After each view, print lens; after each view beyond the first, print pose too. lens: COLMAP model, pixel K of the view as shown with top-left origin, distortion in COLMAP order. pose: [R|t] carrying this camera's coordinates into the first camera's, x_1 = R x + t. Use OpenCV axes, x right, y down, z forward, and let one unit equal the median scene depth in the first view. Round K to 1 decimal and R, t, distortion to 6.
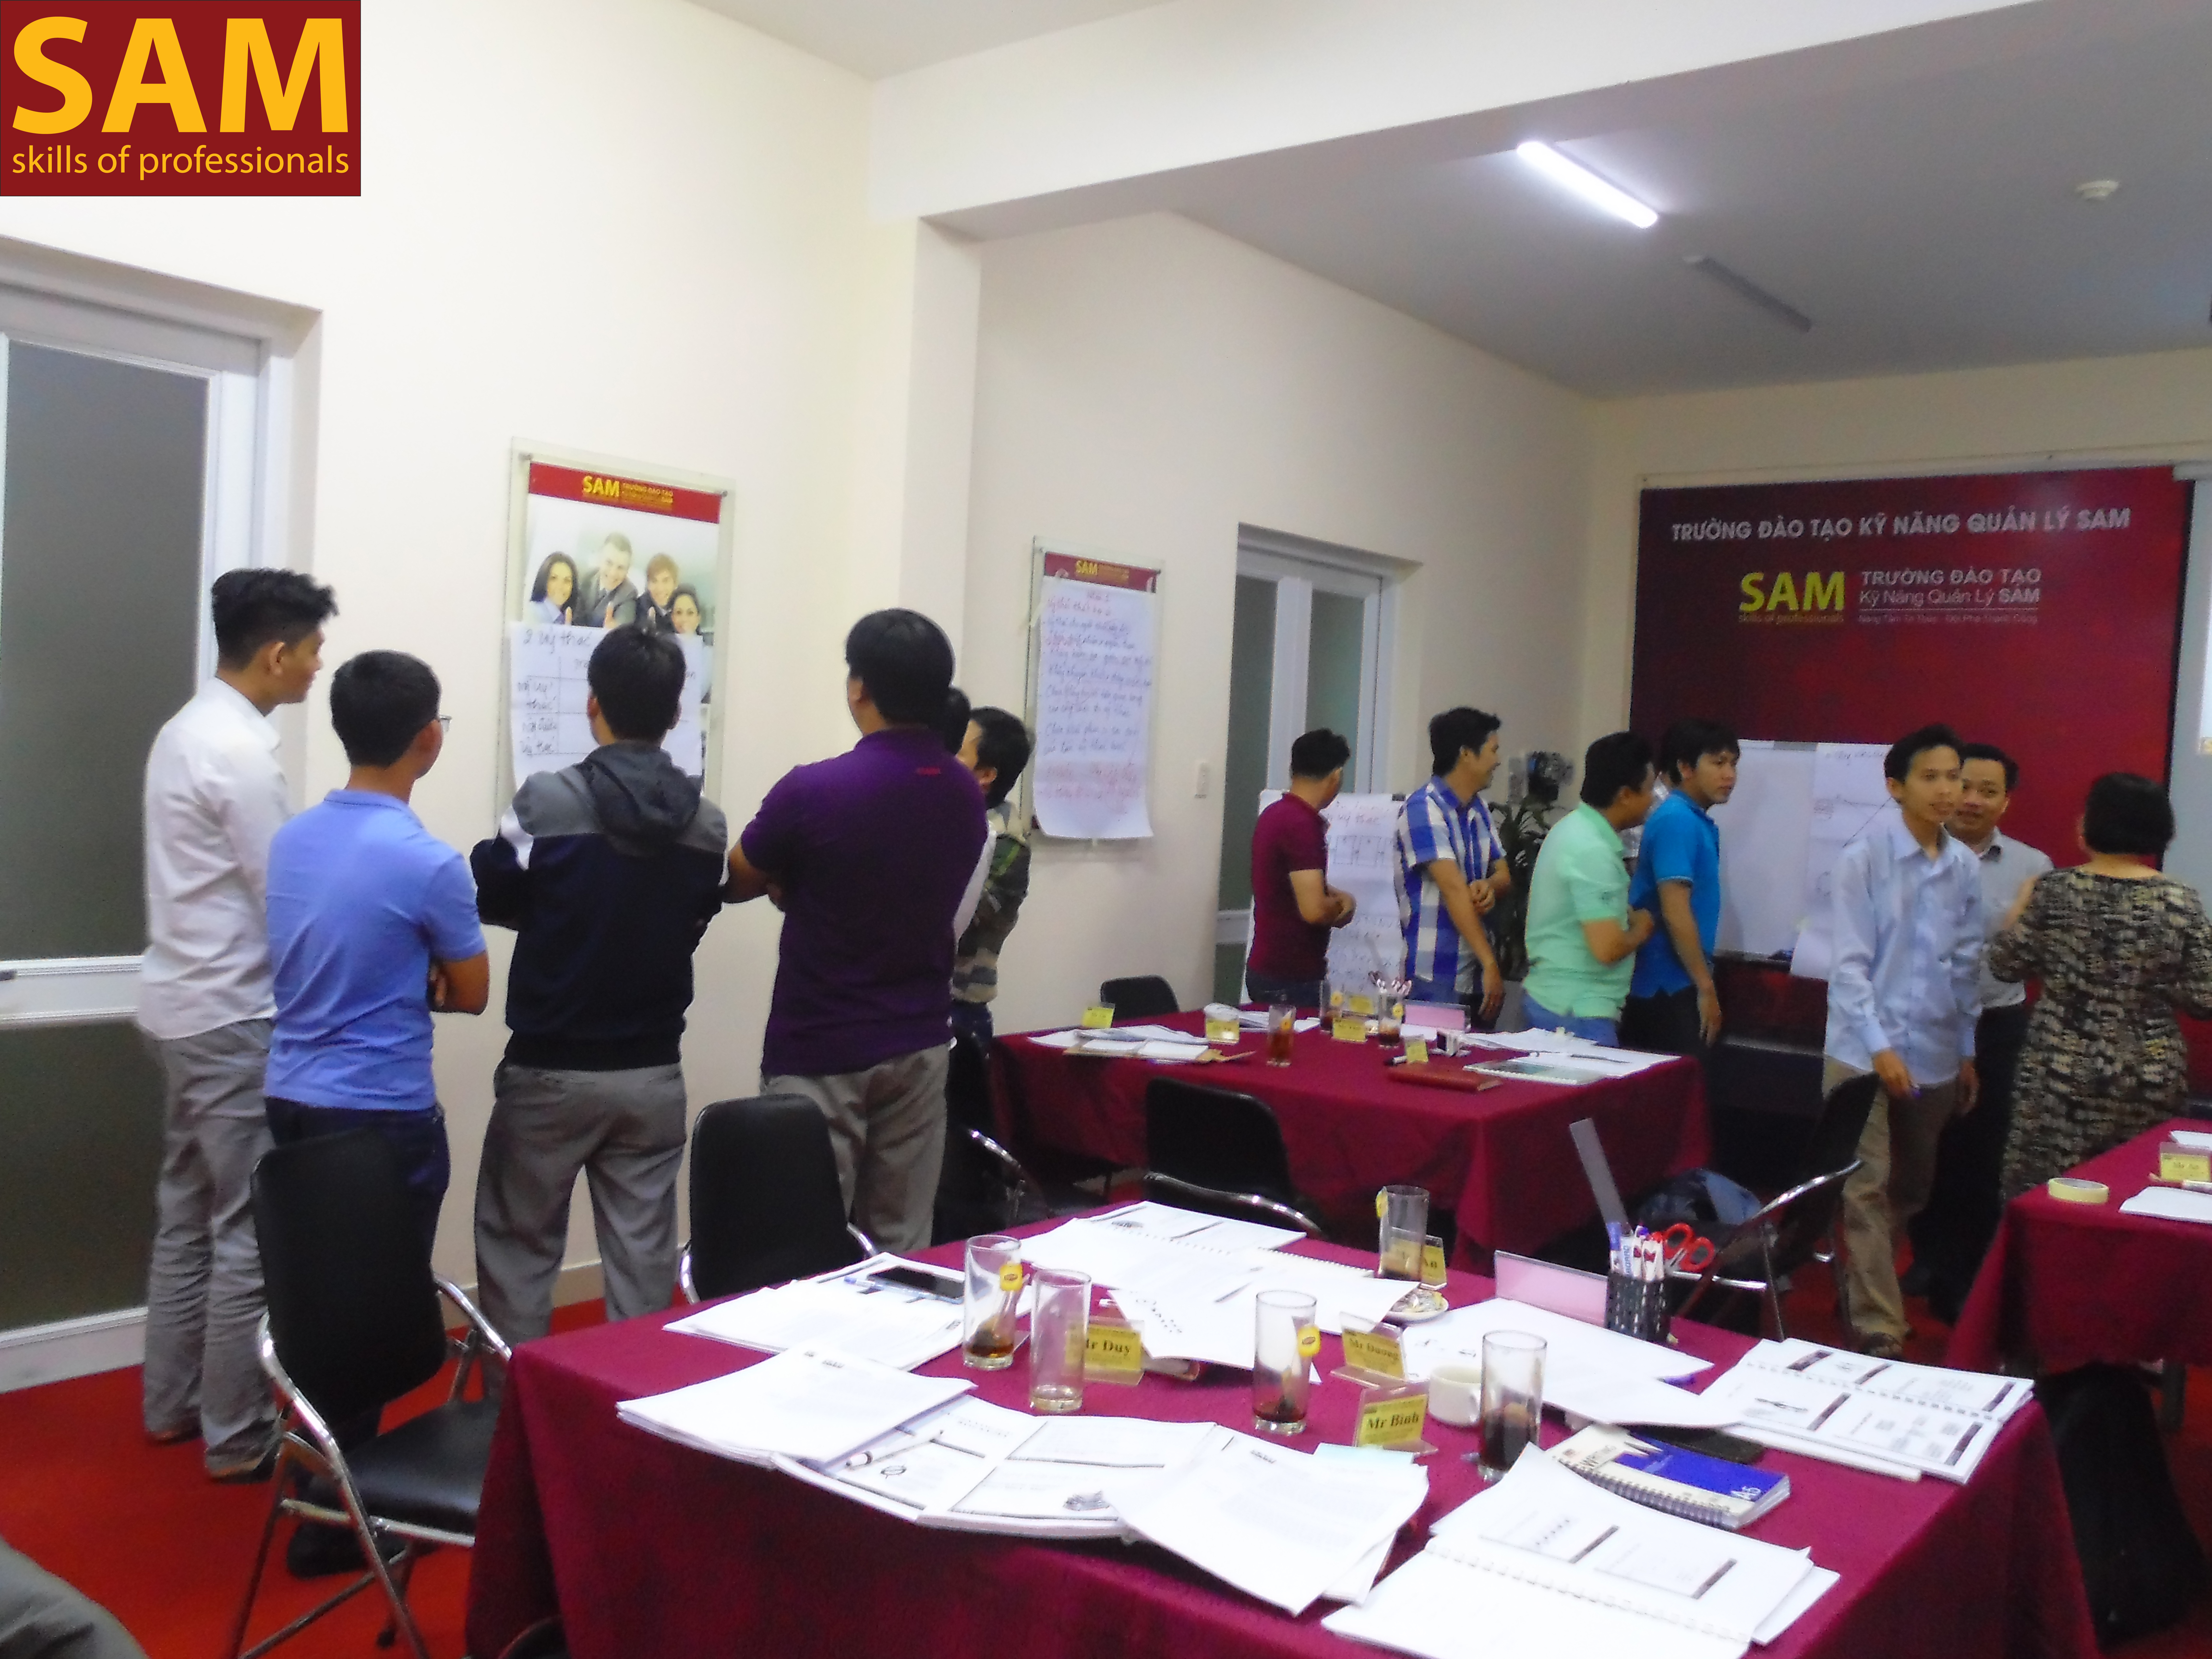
lens RADIAL K [[1924.8, 0, 1133.1], [0, 1924.8, 846.7], [0, 0, 1]] dist [-0.040626, 0.089831]
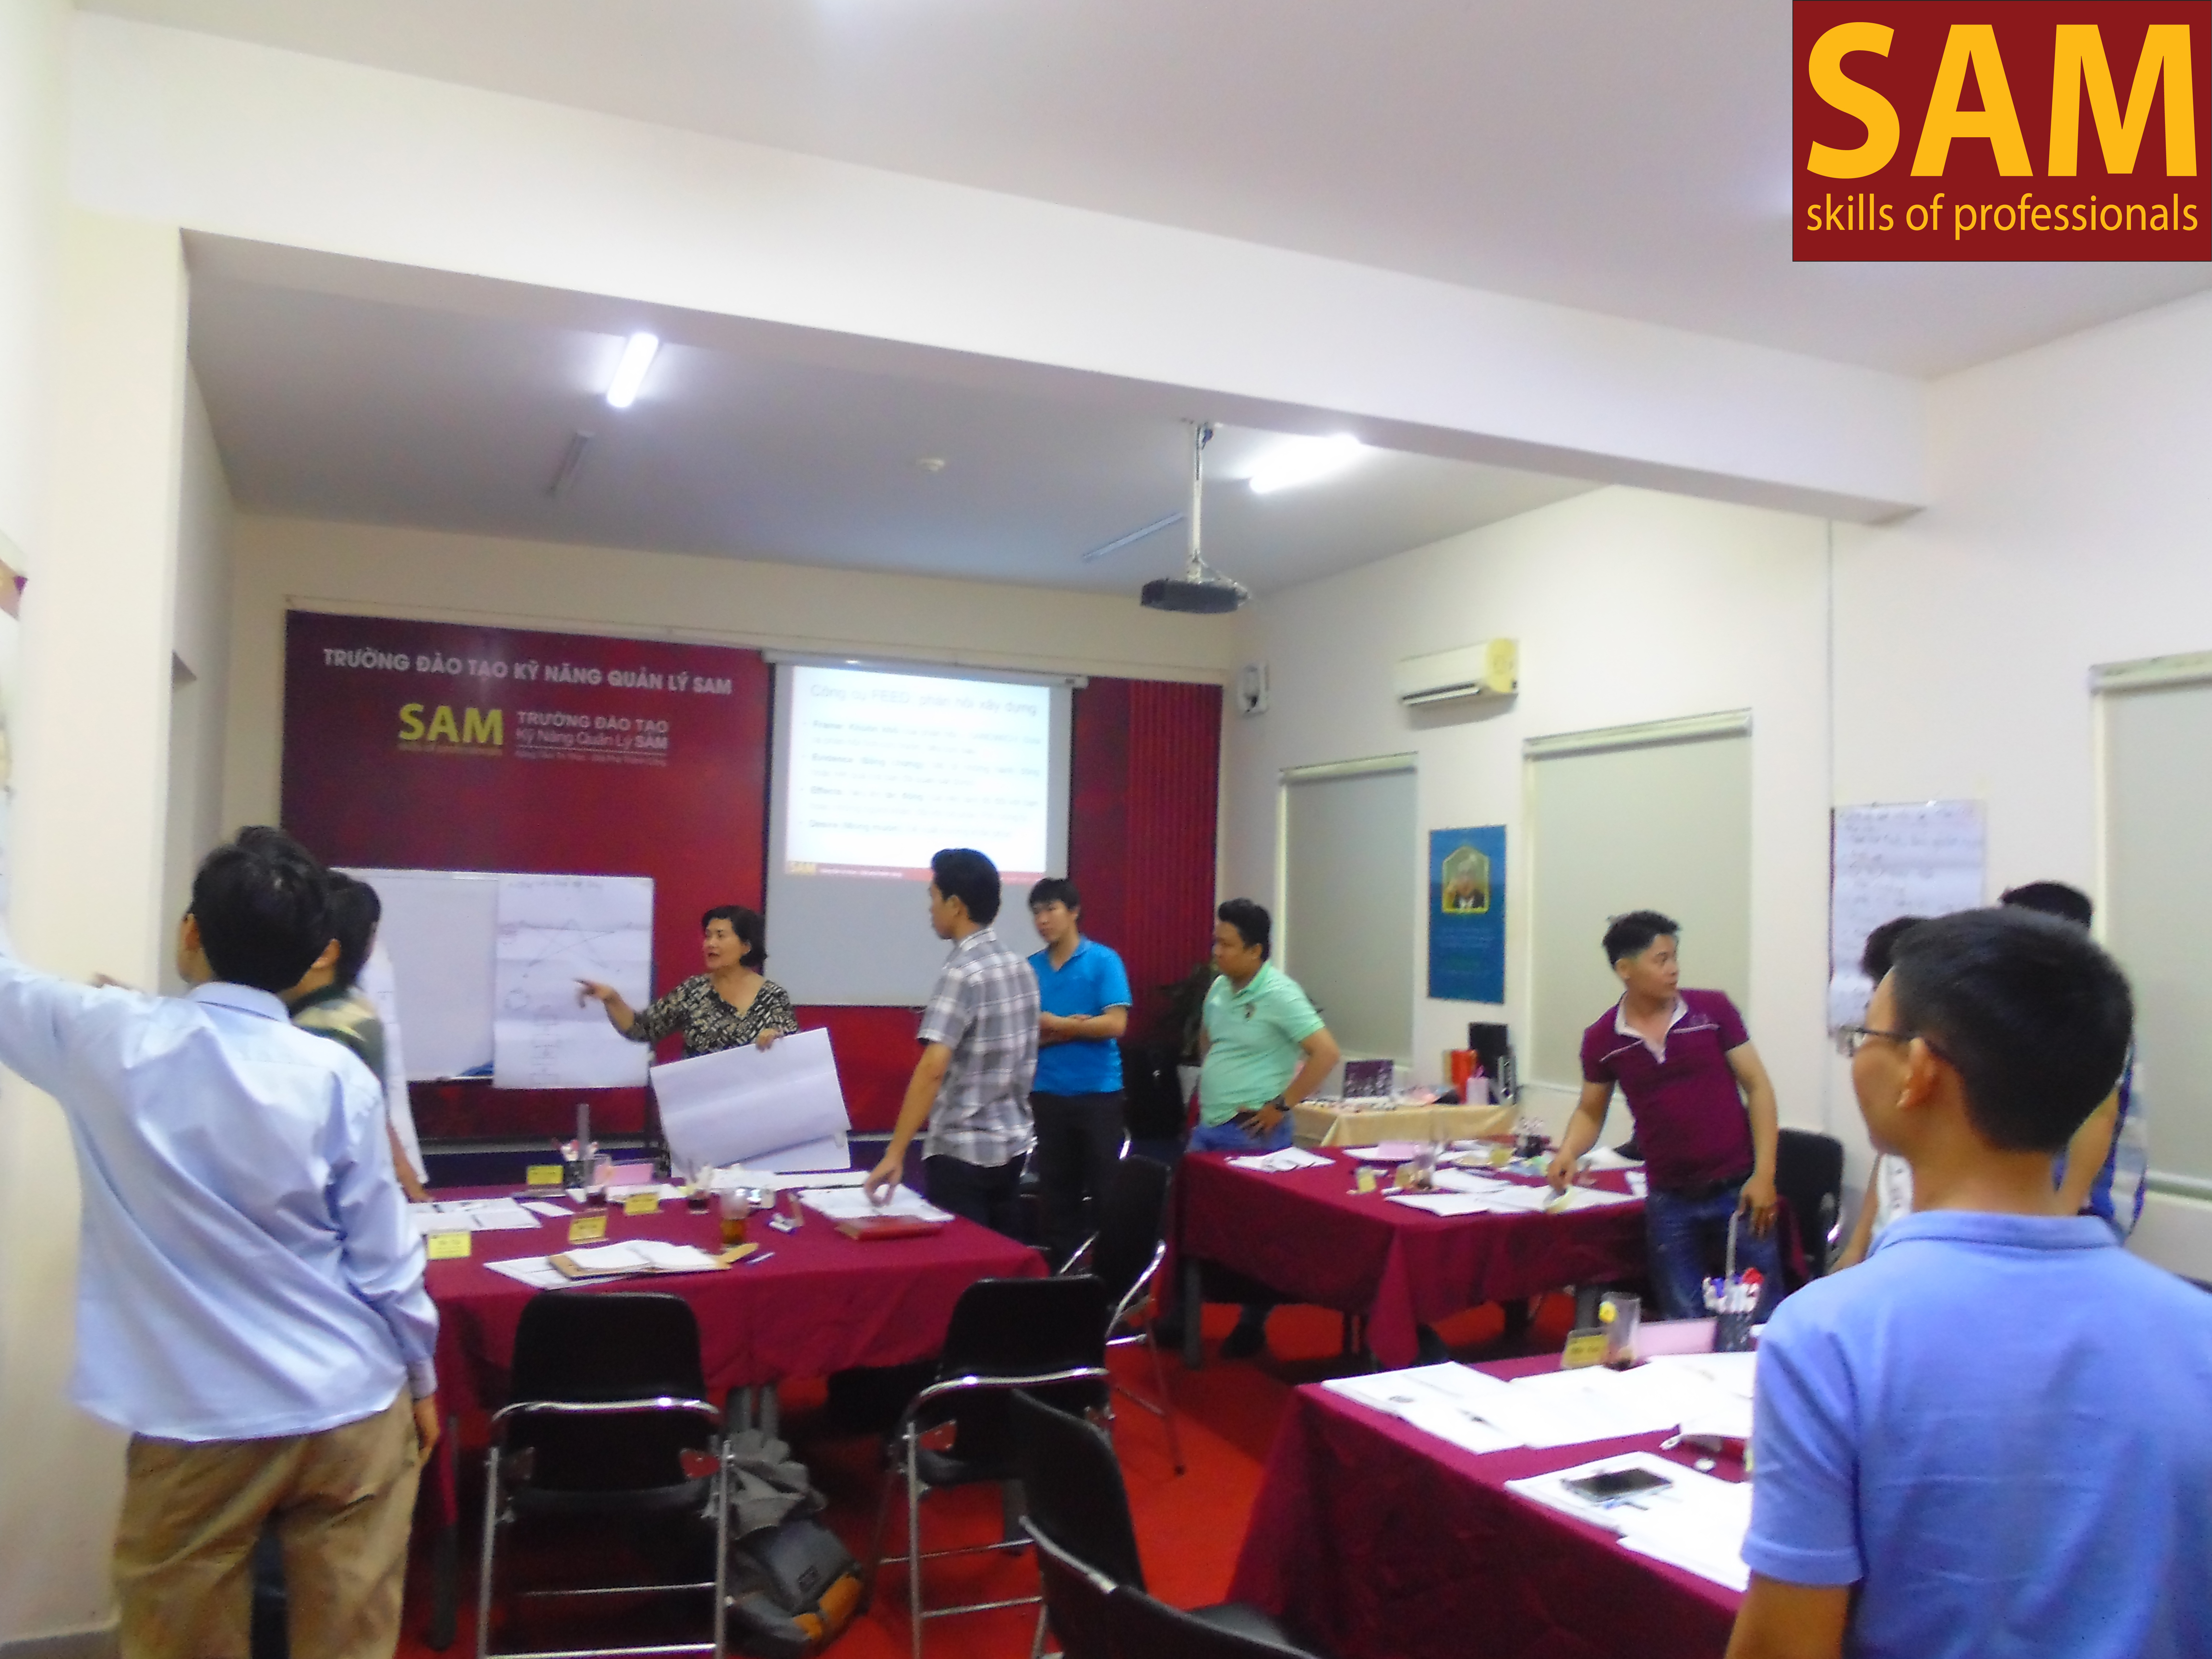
lens RADIAL K [[1710.9, 0, 1109.1], [0, 1710.9, 830.8], [0, 0, 1]] dist [-0.062758, 0.105407]
pose [[0.467870, -0.000086, 0.883797, -0.455079], [0.039289, 0.999013, -0.020702, -0.054993], [-0.882924, 0.044409, 0.467412, 0.326591]]
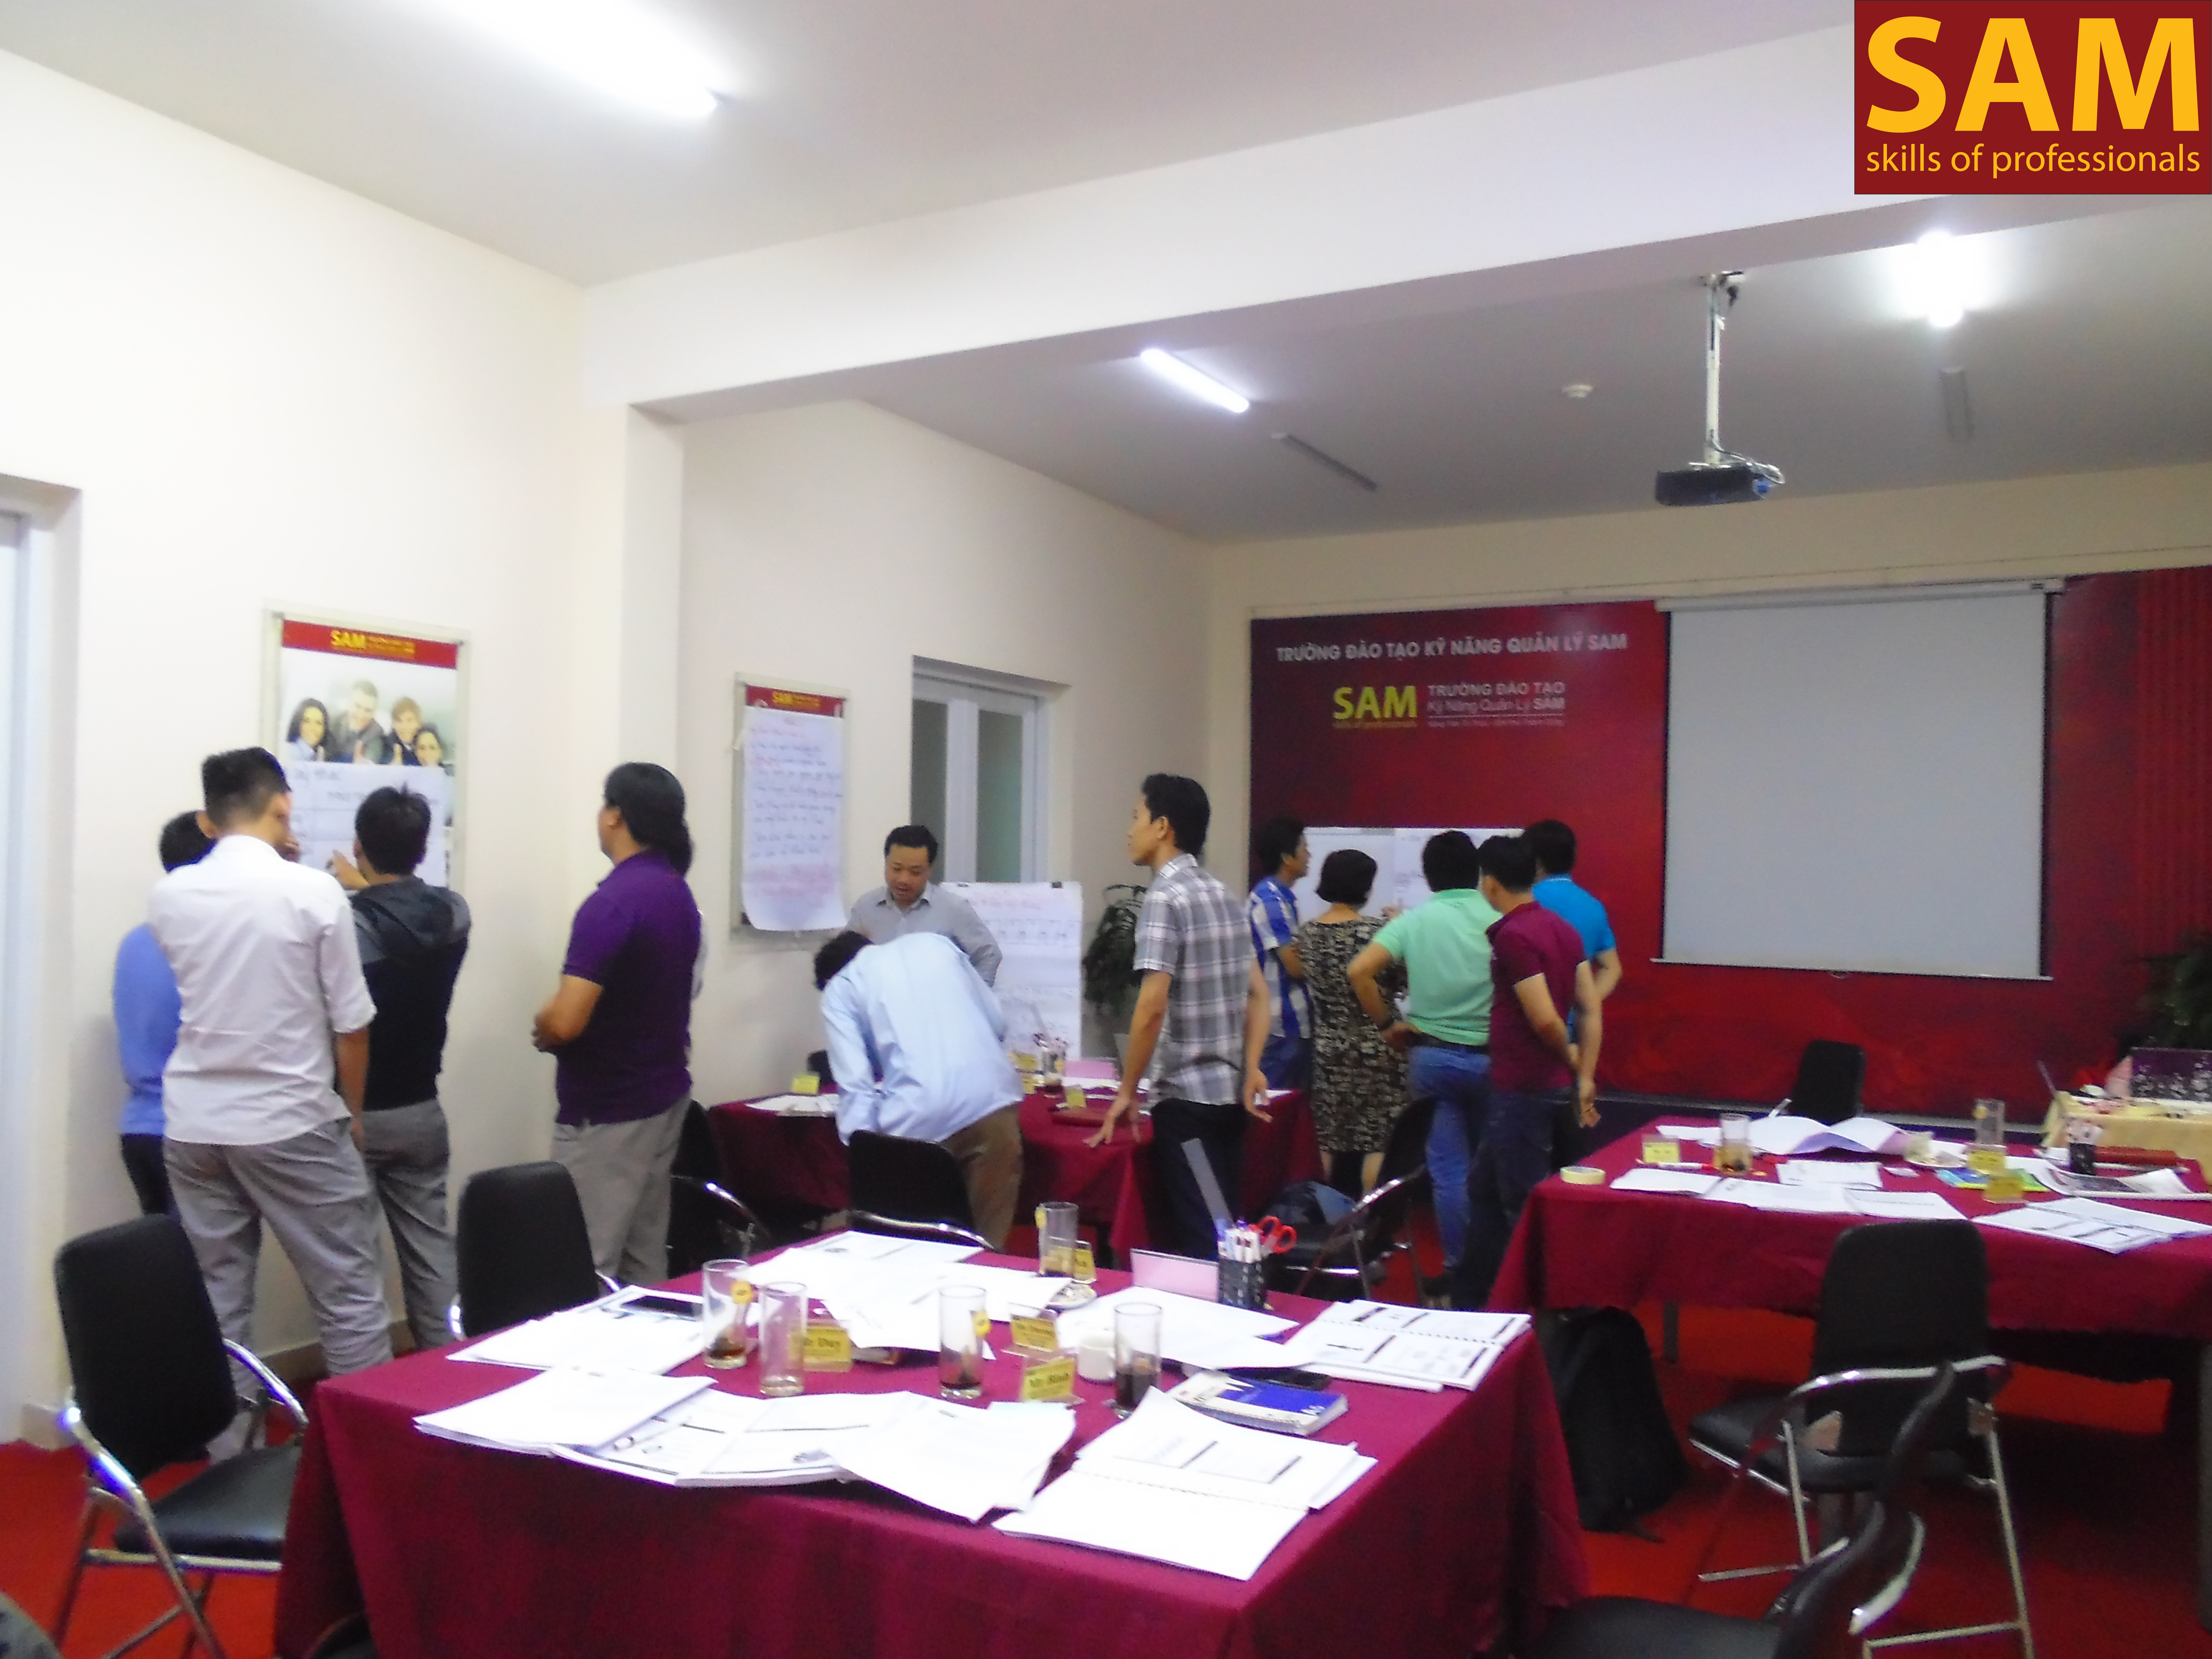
lens RADIAL K [[1710.9, 0, 1116.6], [0, 1710.9, 856.7], [0, 0, 1]] dist [-0.062758, 0.105407]
pose [[0.985649, -0.033561, 0.165436, 0.000937], [0.040323, 0.998476, -0.037687, -0.002098], [-0.163919, 0.043817, 0.985500, -0.047413]]
